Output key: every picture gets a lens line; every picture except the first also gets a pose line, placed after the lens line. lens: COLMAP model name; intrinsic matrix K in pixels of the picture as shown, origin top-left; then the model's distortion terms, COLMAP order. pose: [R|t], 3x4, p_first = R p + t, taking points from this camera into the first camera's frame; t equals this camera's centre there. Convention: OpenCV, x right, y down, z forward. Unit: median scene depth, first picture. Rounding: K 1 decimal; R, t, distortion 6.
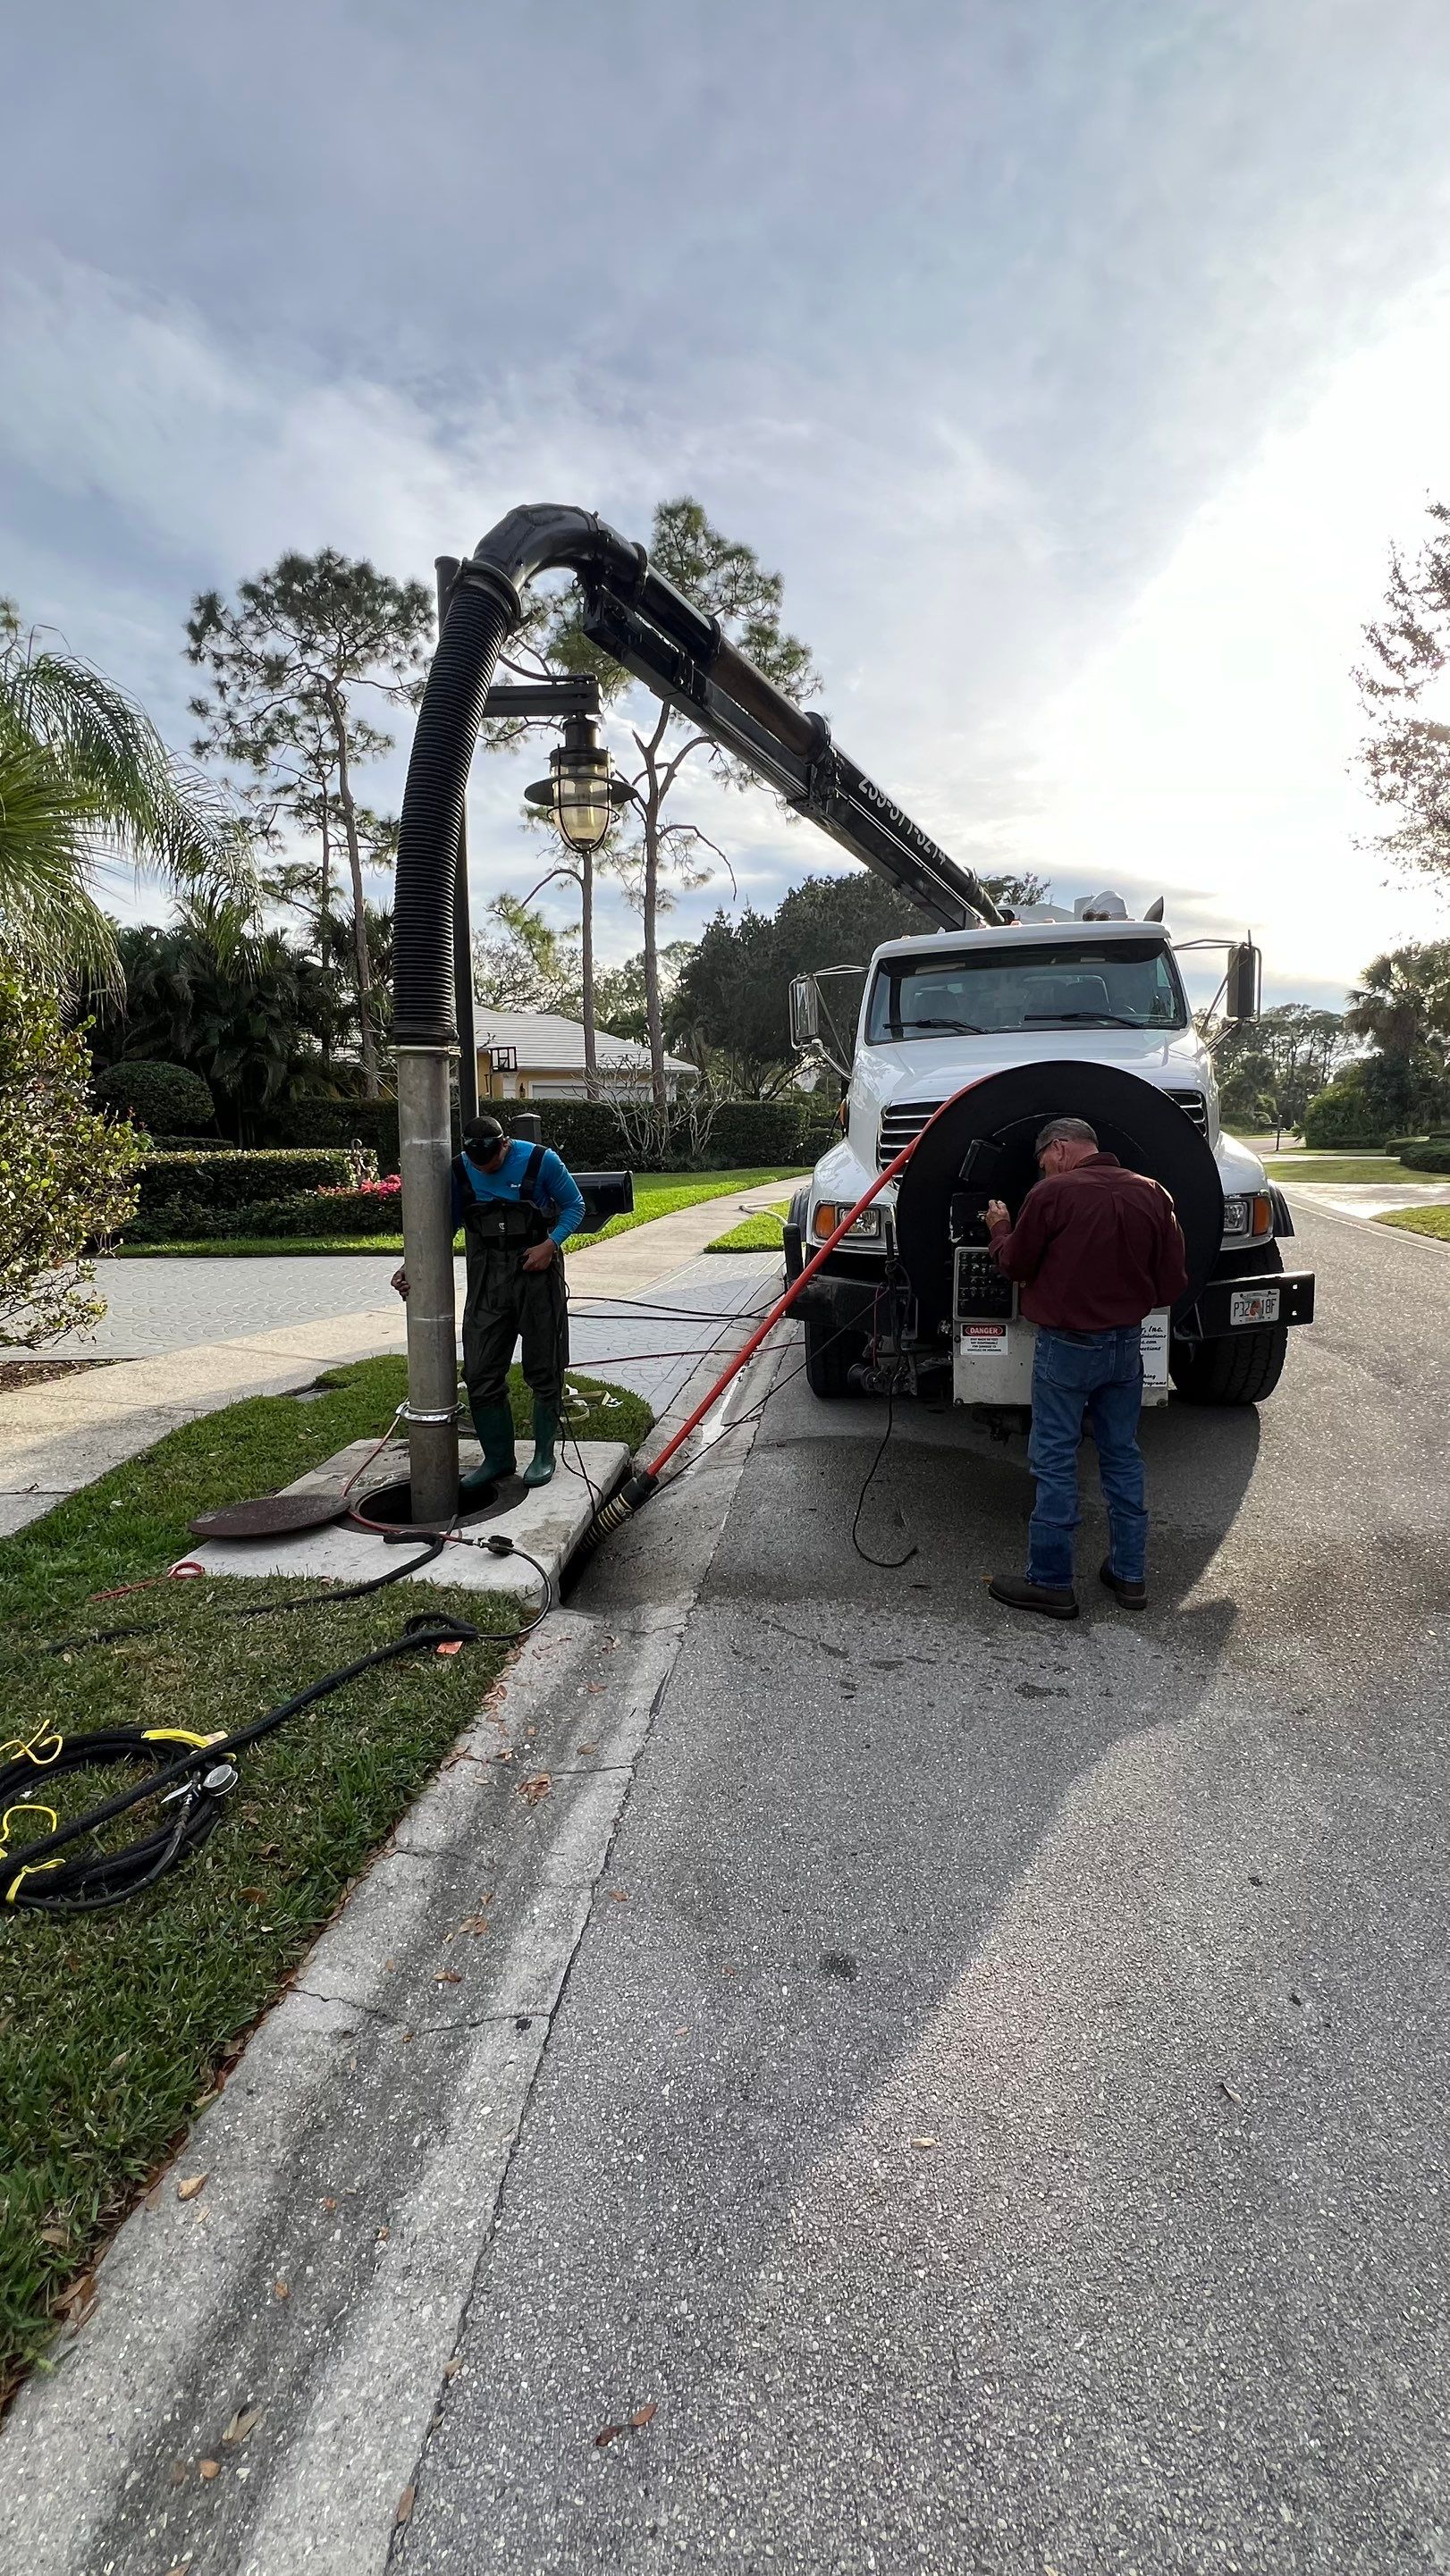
lens RADIAL K [[1065.9, 0, 746.0], [0, 1065.9, 1285.5], [0, 0, 1]] dist [0.007805, 0.000421]
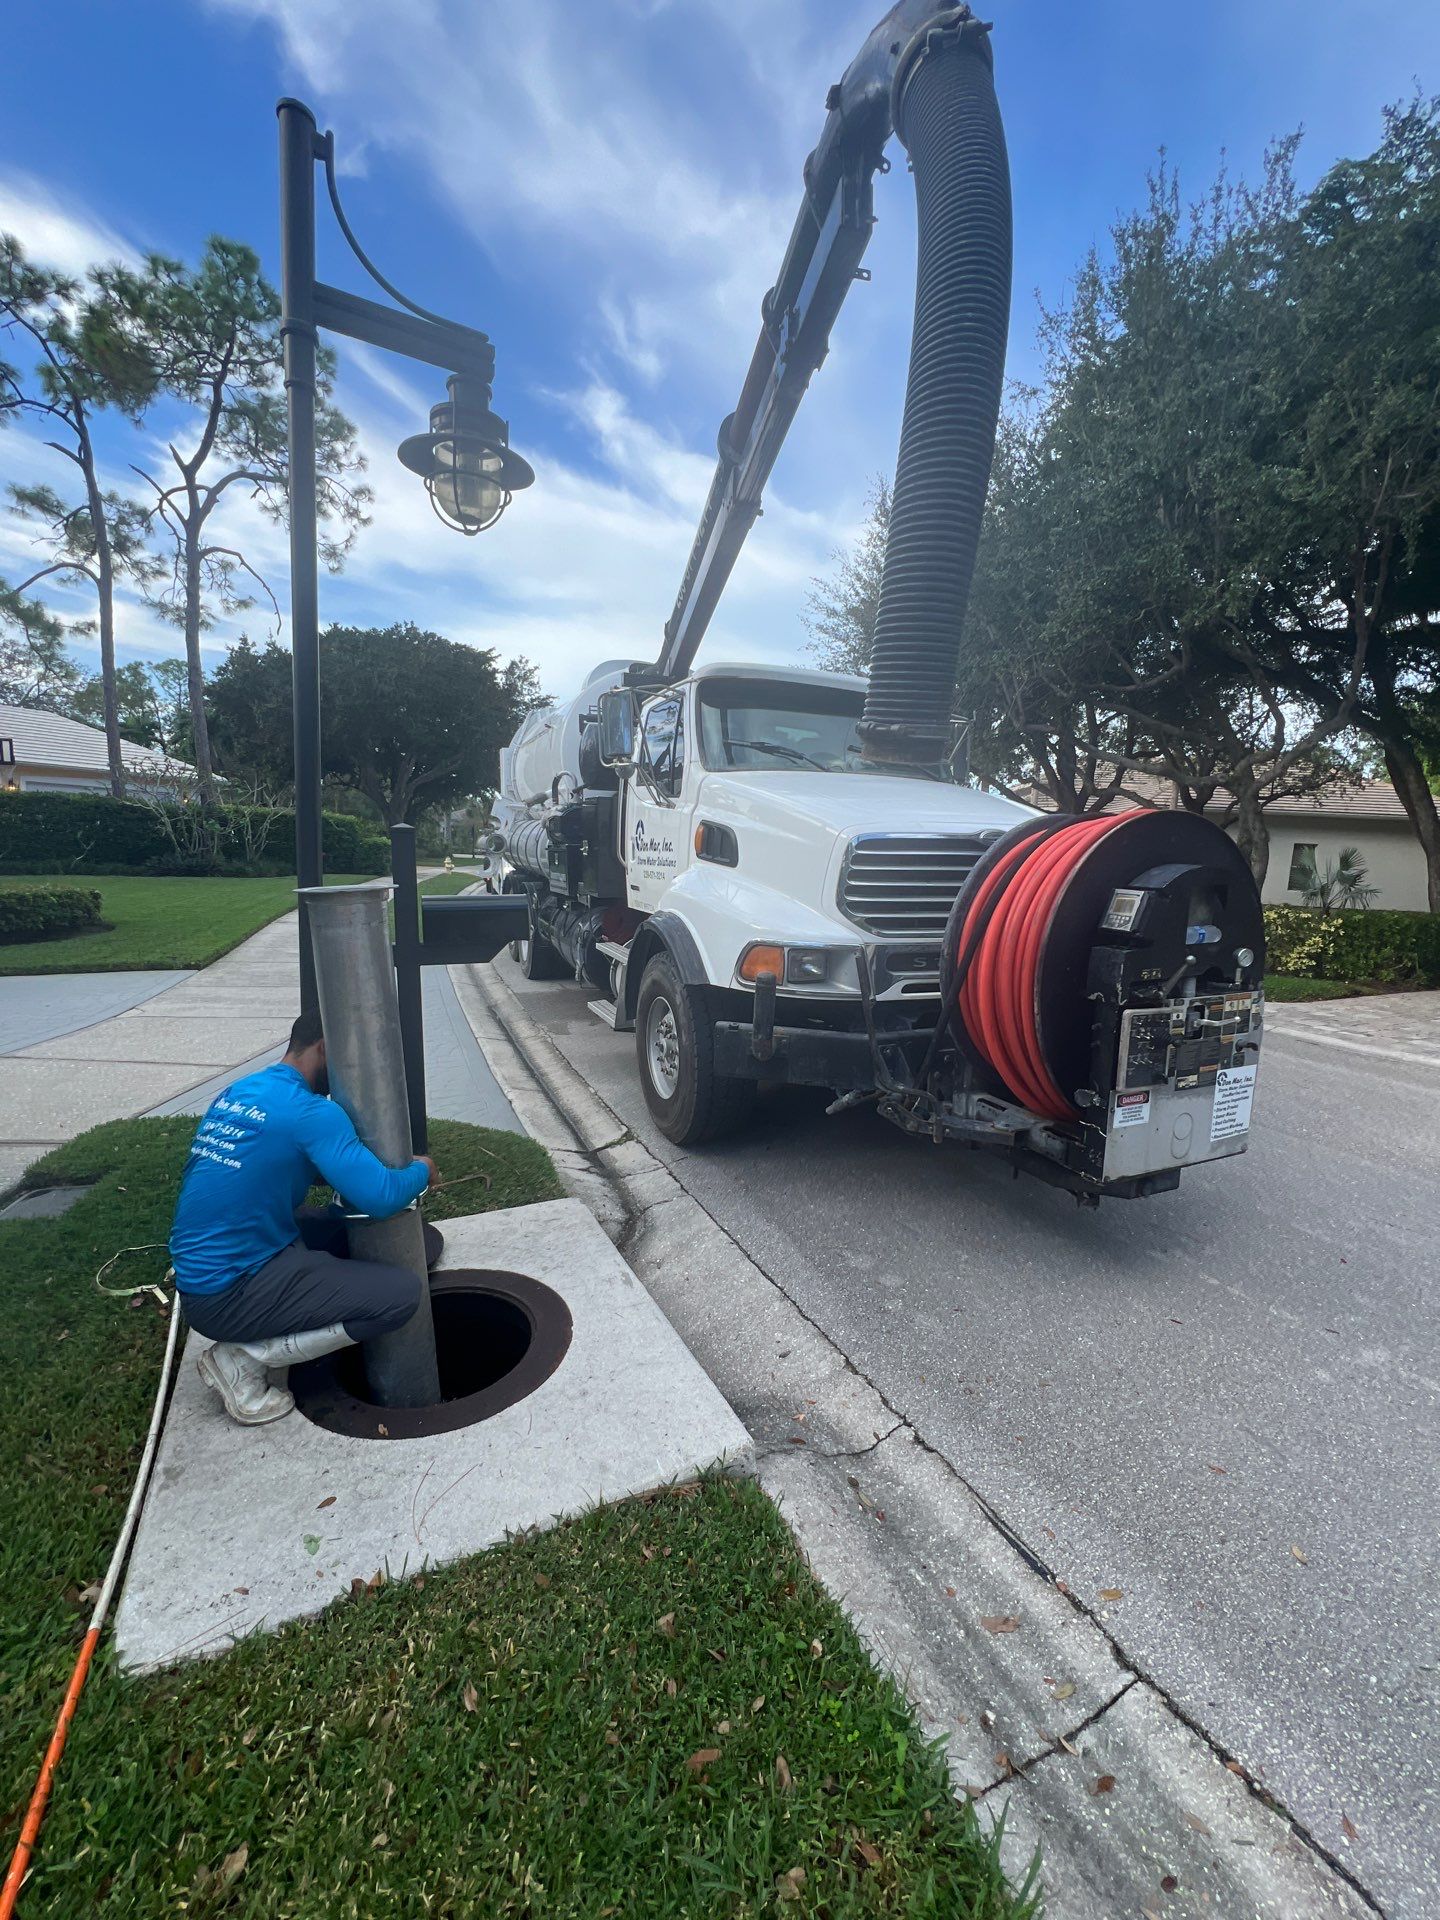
lens RADIAL K [[773.9, 0, 728.7], [0, 773.9, 955.2], [0, 0, 1]] dist [0.003378, -0.000016]
pose [[0.834048, -0.028261, 0.550968, -0.078590], [0.031643, 0.999494, 0.003367, -0.015981], [-0.550784, 0.014626, 0.834520, 0.087655]]
